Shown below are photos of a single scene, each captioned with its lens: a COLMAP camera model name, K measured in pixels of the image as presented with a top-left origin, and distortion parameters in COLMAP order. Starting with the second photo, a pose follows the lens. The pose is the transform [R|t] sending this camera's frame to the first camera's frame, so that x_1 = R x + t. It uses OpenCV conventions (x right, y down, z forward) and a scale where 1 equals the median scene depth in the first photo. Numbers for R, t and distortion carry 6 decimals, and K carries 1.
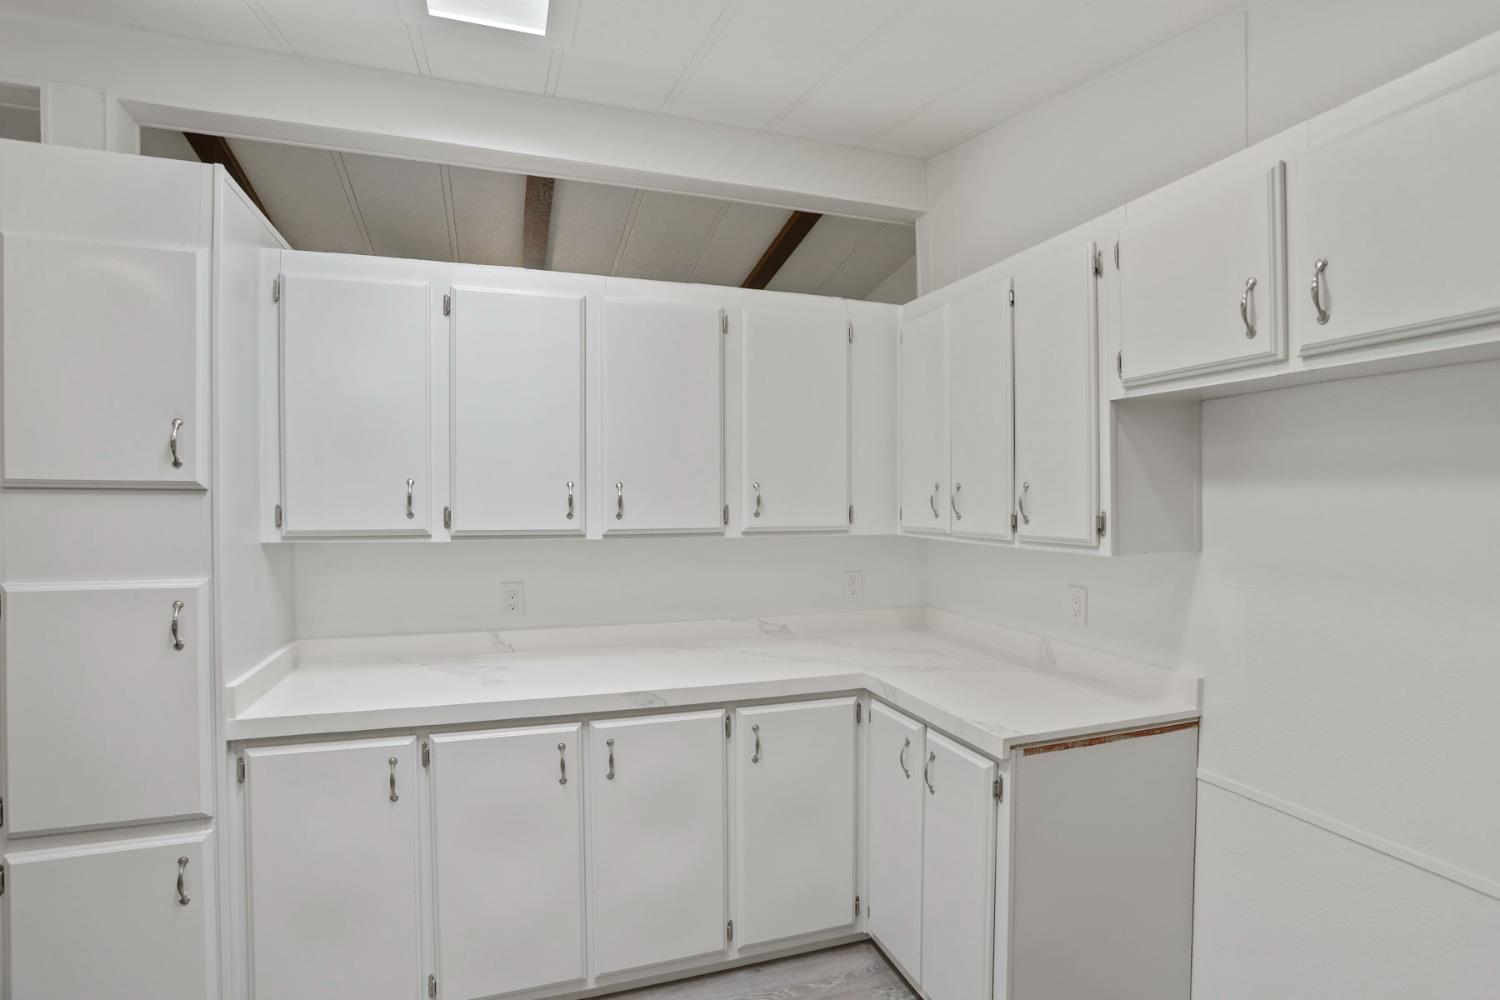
lens RADIAL K [[754.3, 0, 752.7], [0, 754.3, 509.6], [0, 0, 1]] dist [-0.056440, 0.023055]
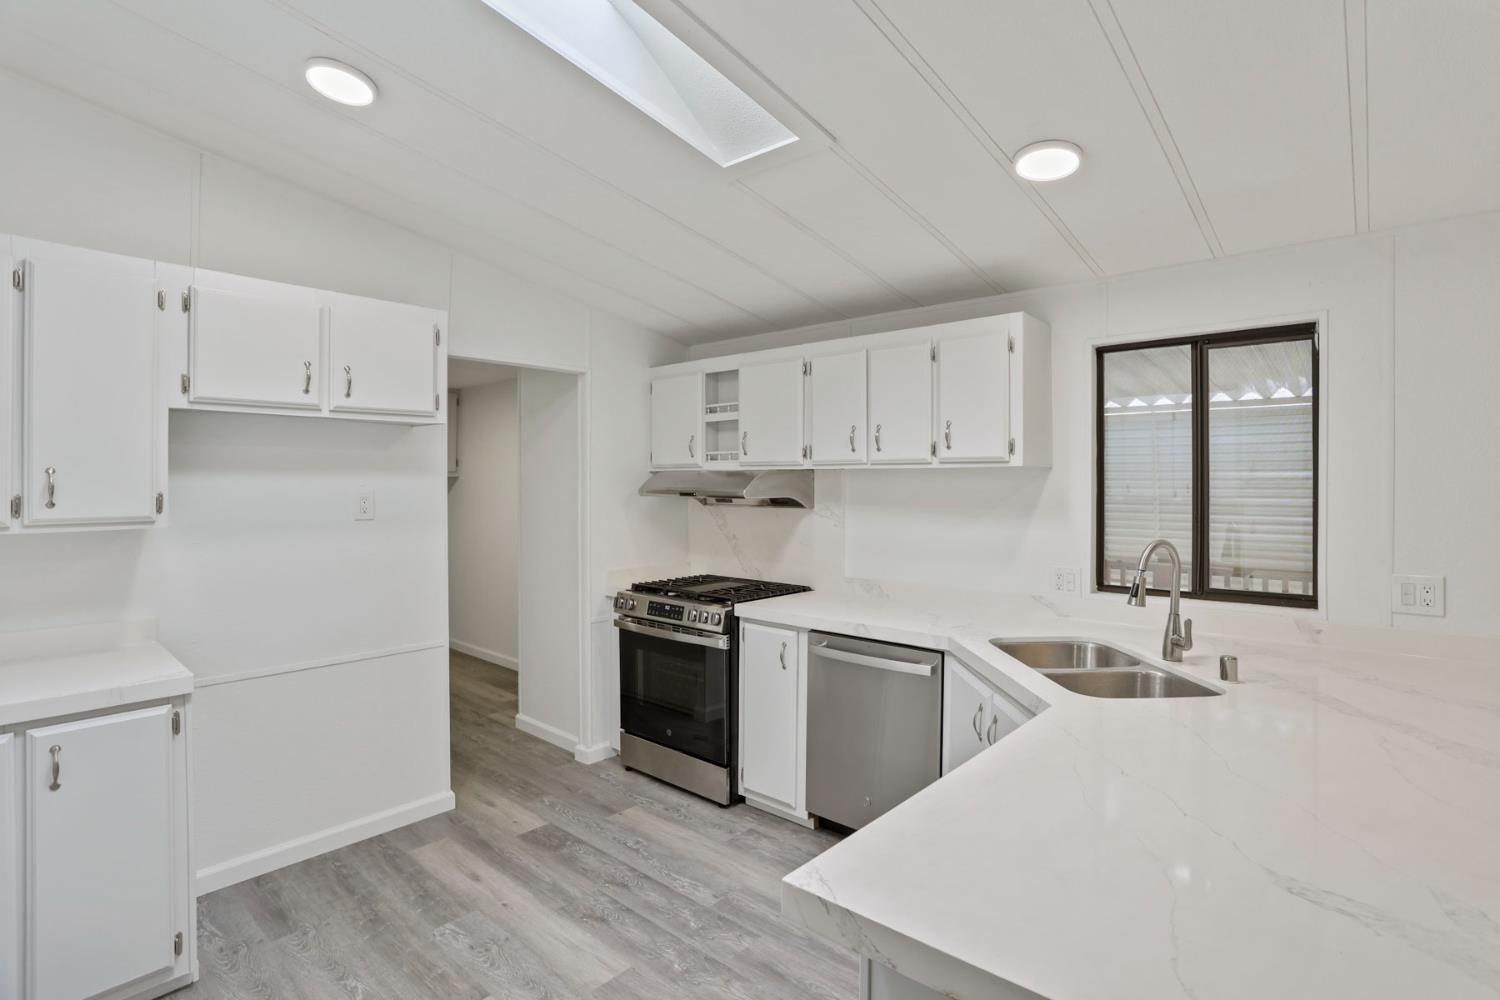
lens RADIAL K [[748.8, 0, 757.2], [0, 748.8, 480.2], [0, 0, 1]] dist [-0.053150, 0.023576]
pose [[-0.467558, 0.000016, 0.883962, -0.975356], [0.011793, 0.999911, 0.006220, -0.015536], [-0.883884, 0.013333, -0.467517, 0.599130]]
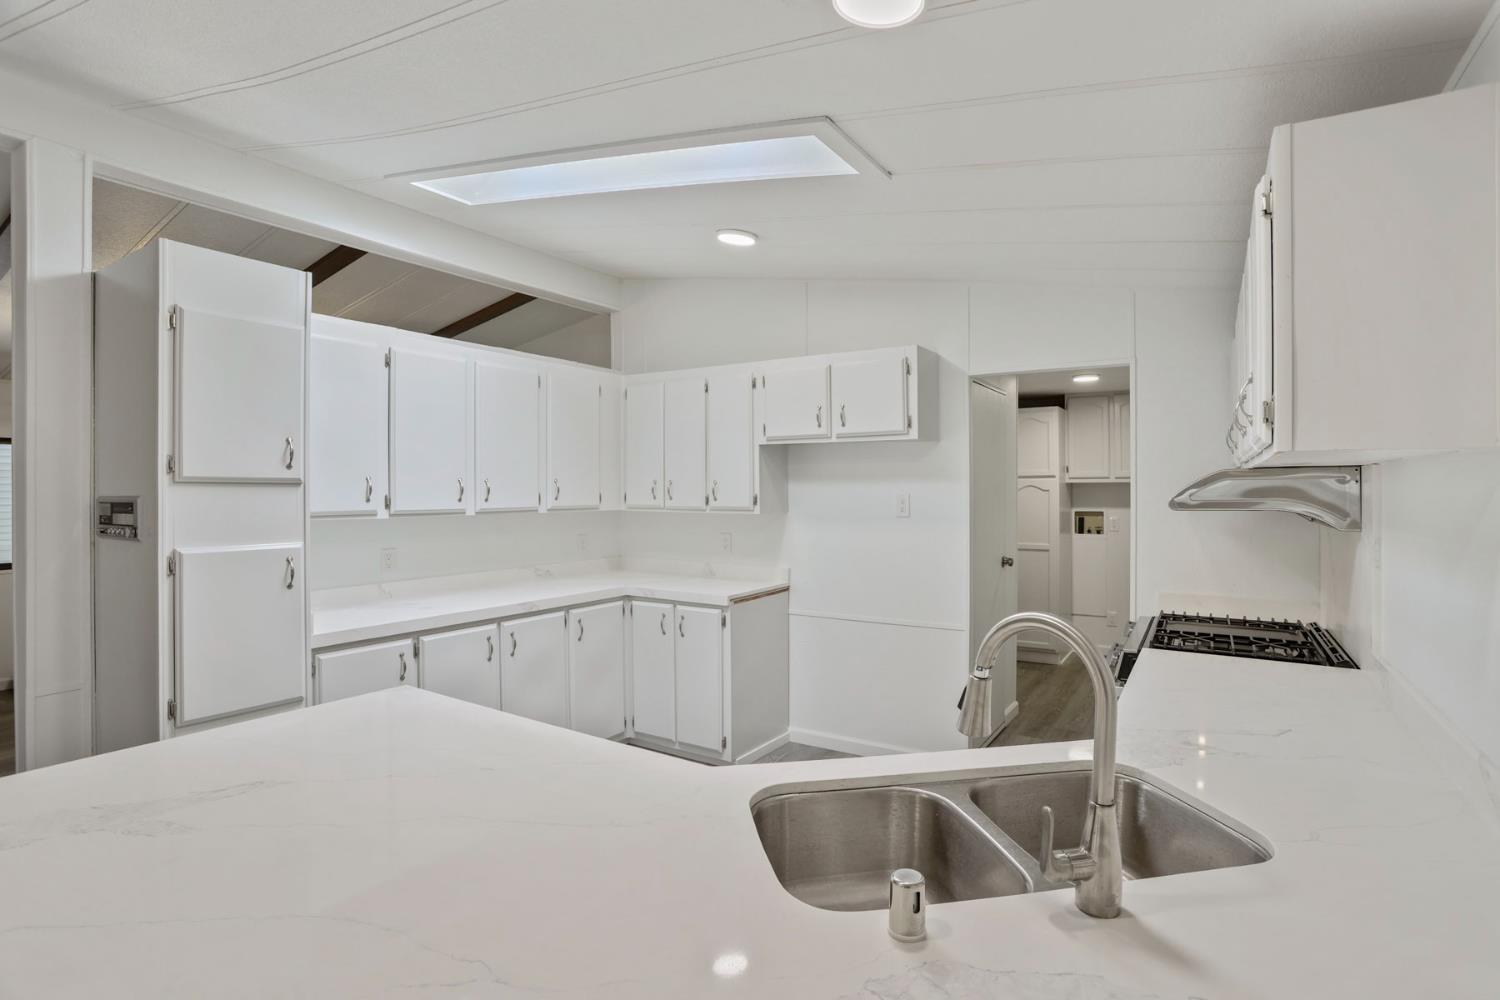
lens RADIAL K [[748.8, 0, 757.2], [0, 748.8, 480.2], [0, 0, 1]] dist [-0.053150, 0.023576]
pose [[0.783025, 0.004398, 0.621975, -0.807665], [0.011628, 0.999697, -0.021708, 0.008200], [-0.621882, 0.024231, 0.782736, -0.663541]]
